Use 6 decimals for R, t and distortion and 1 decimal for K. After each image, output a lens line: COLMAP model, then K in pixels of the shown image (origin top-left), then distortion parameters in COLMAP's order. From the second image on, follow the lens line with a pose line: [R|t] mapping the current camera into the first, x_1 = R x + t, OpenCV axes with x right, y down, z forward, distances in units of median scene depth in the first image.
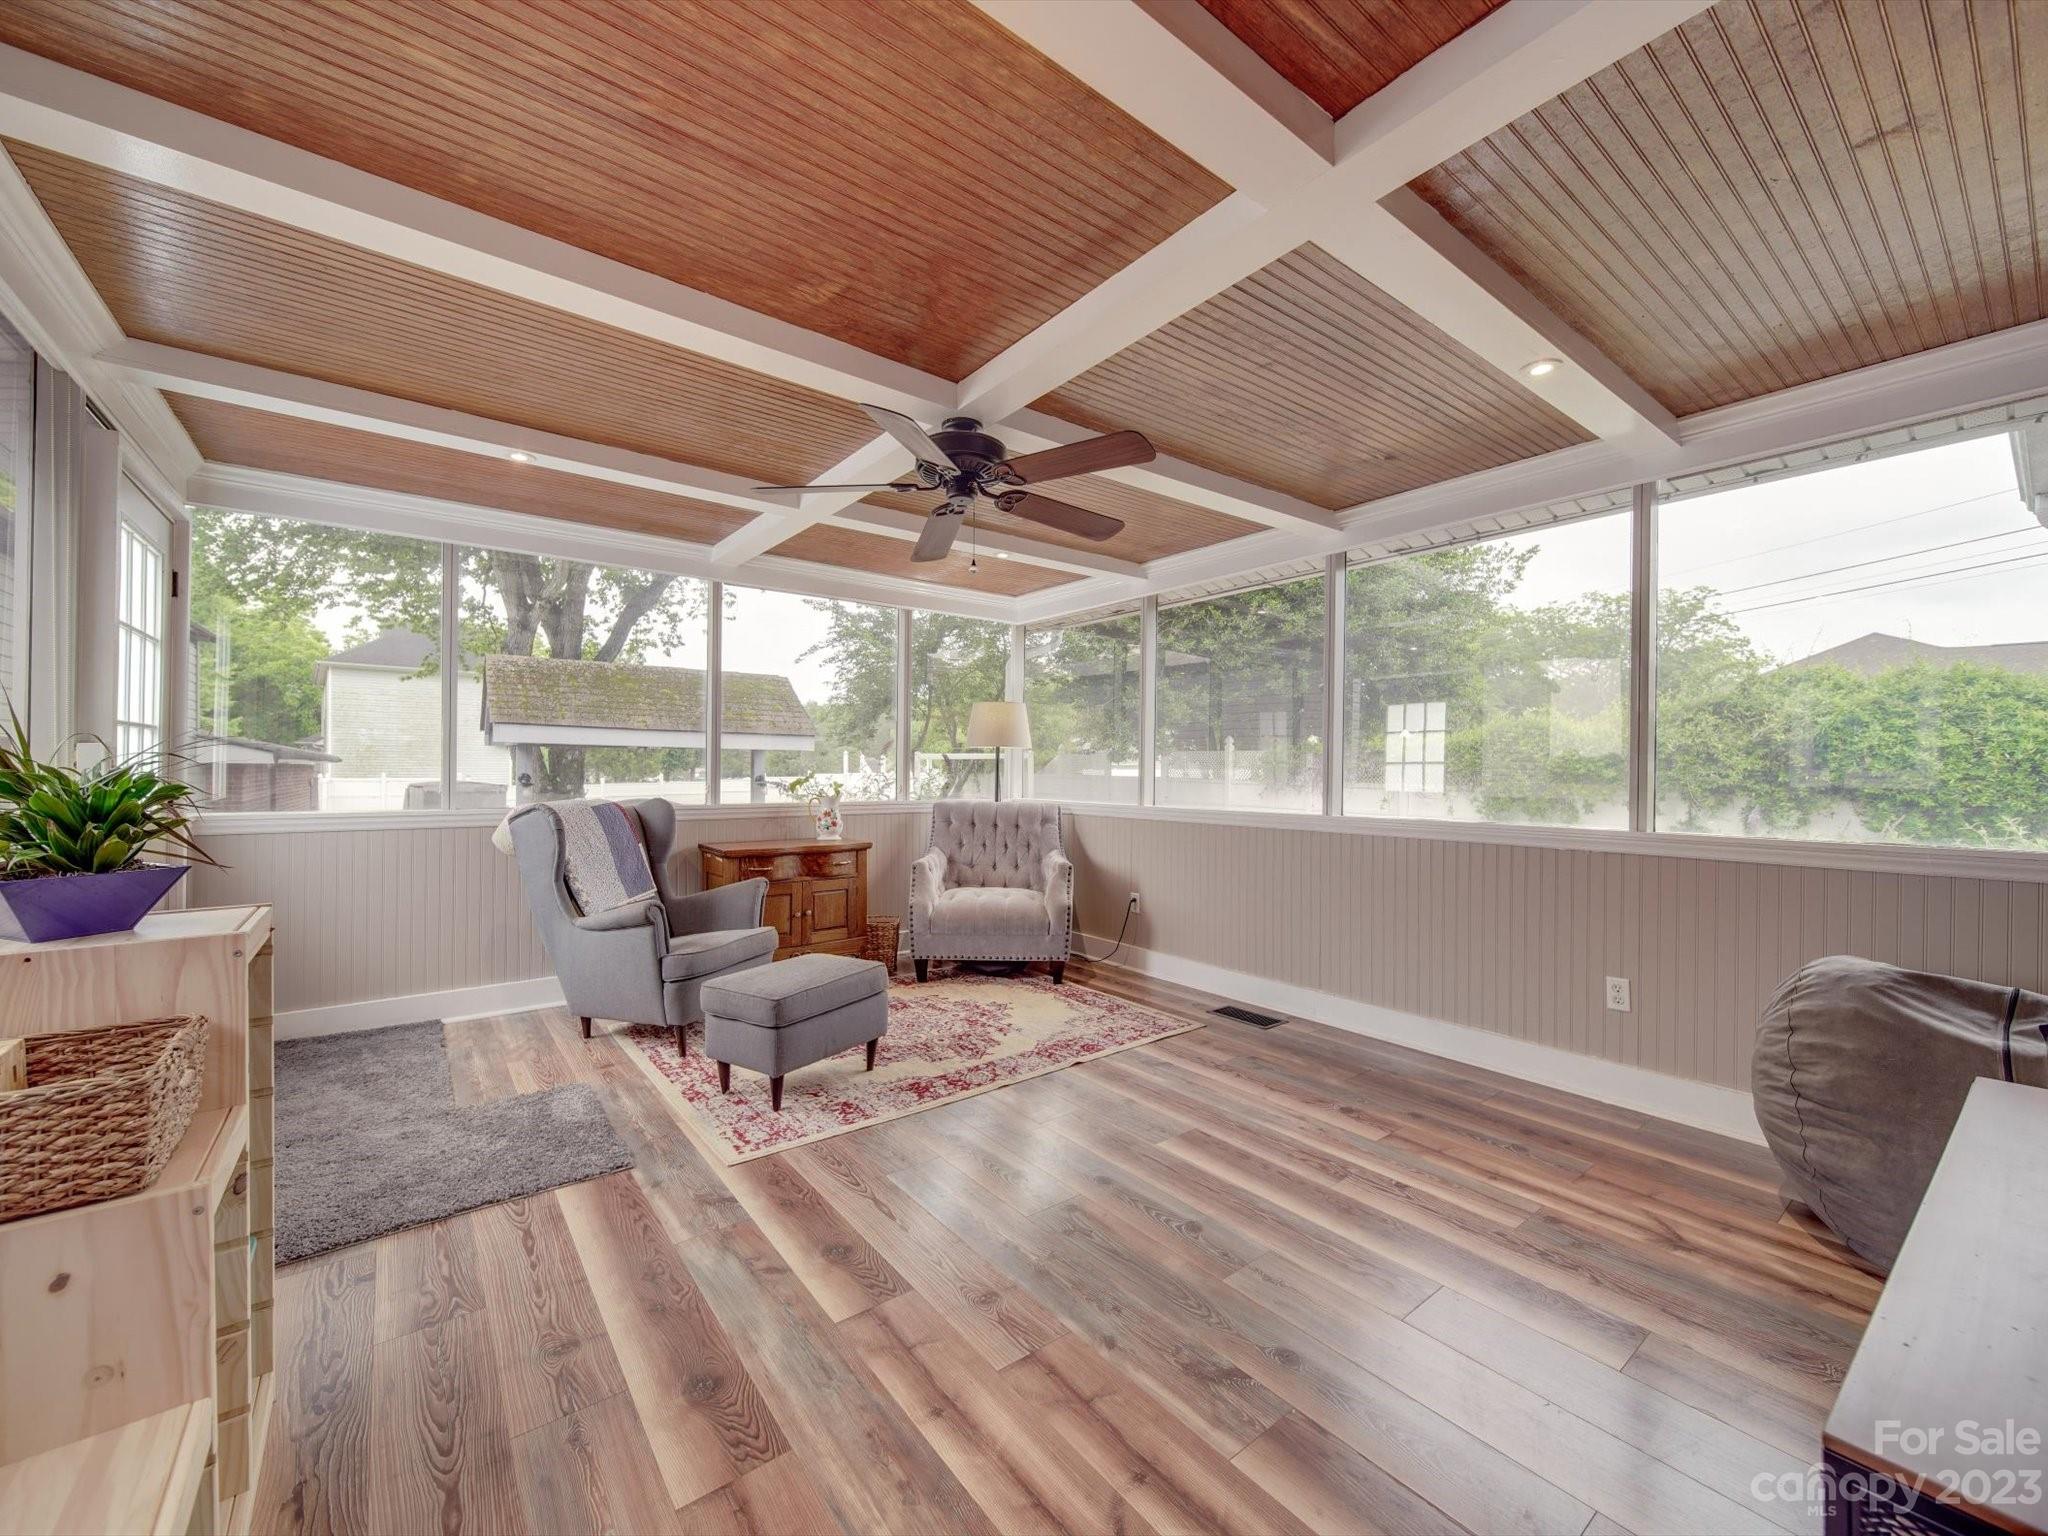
lens RADIAL K [[816.7, 0, 1015.1], [0, 816.7, 765.4], [0, 0, 1]] dist [-0.008250, 0.001255]
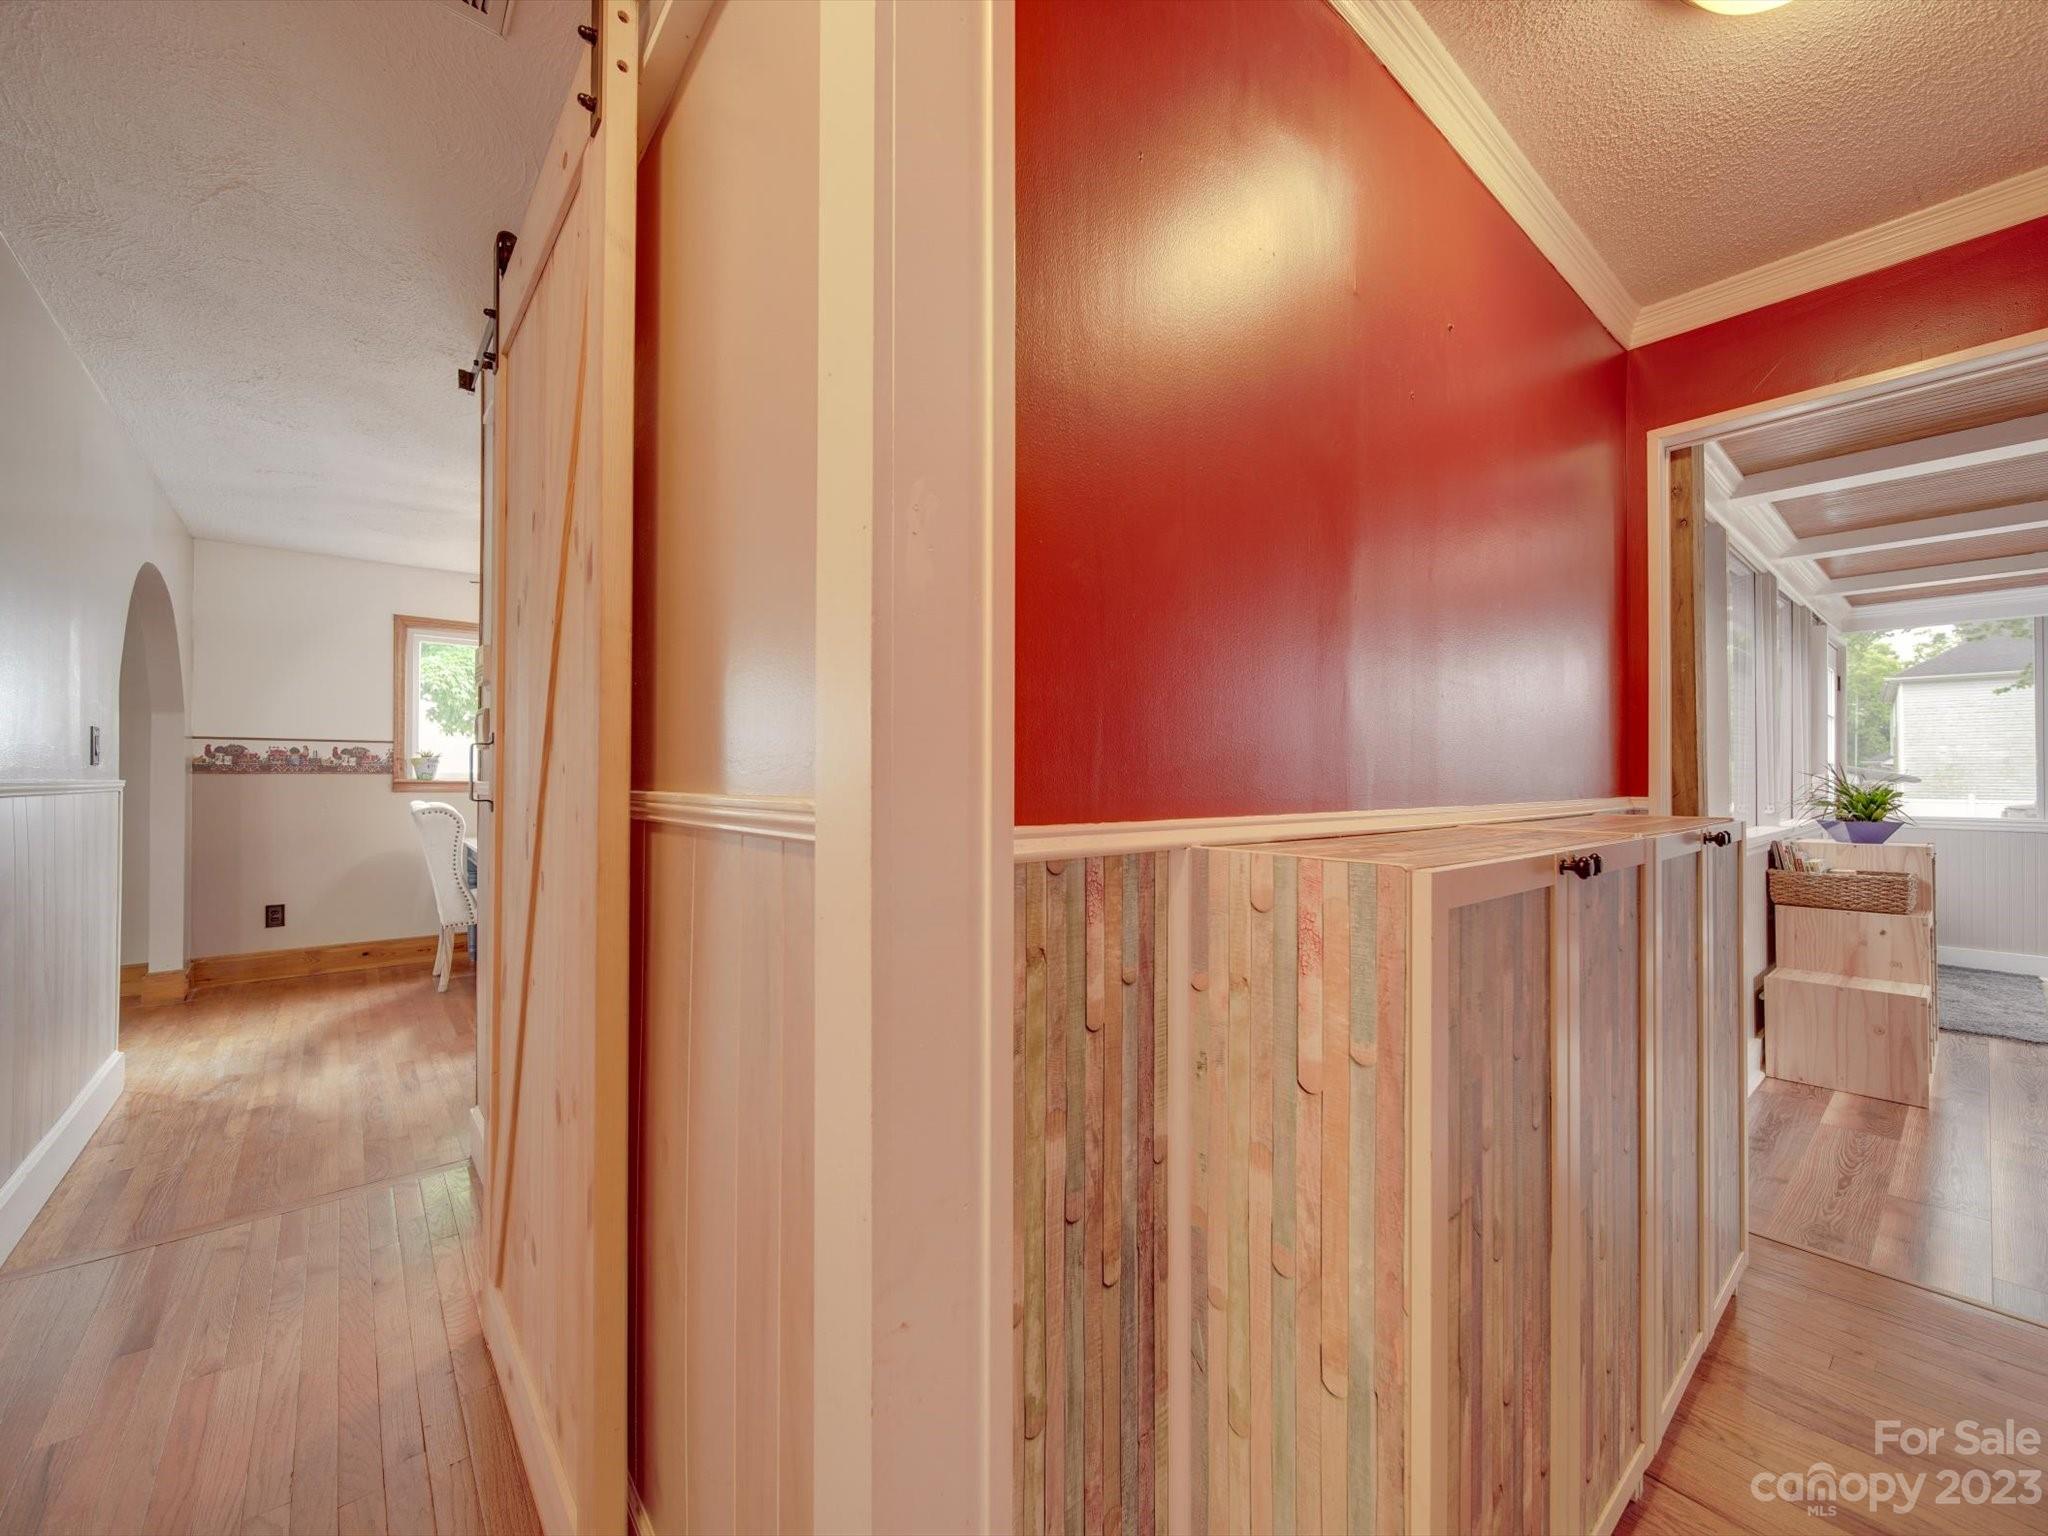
lens RADIAL K [[816.7, 0, 1028.3], [0, 816.7, 766.3], [0, 0, 1]] dist [-0.008250, 0.001255]
pose [[0.051349, -0.015905, -0.998554, 1.234192], [-0.006619, 0.999846, -0.016266, 0.000482], [0.998659, 0.007445, 0.051236, -1.659964]]
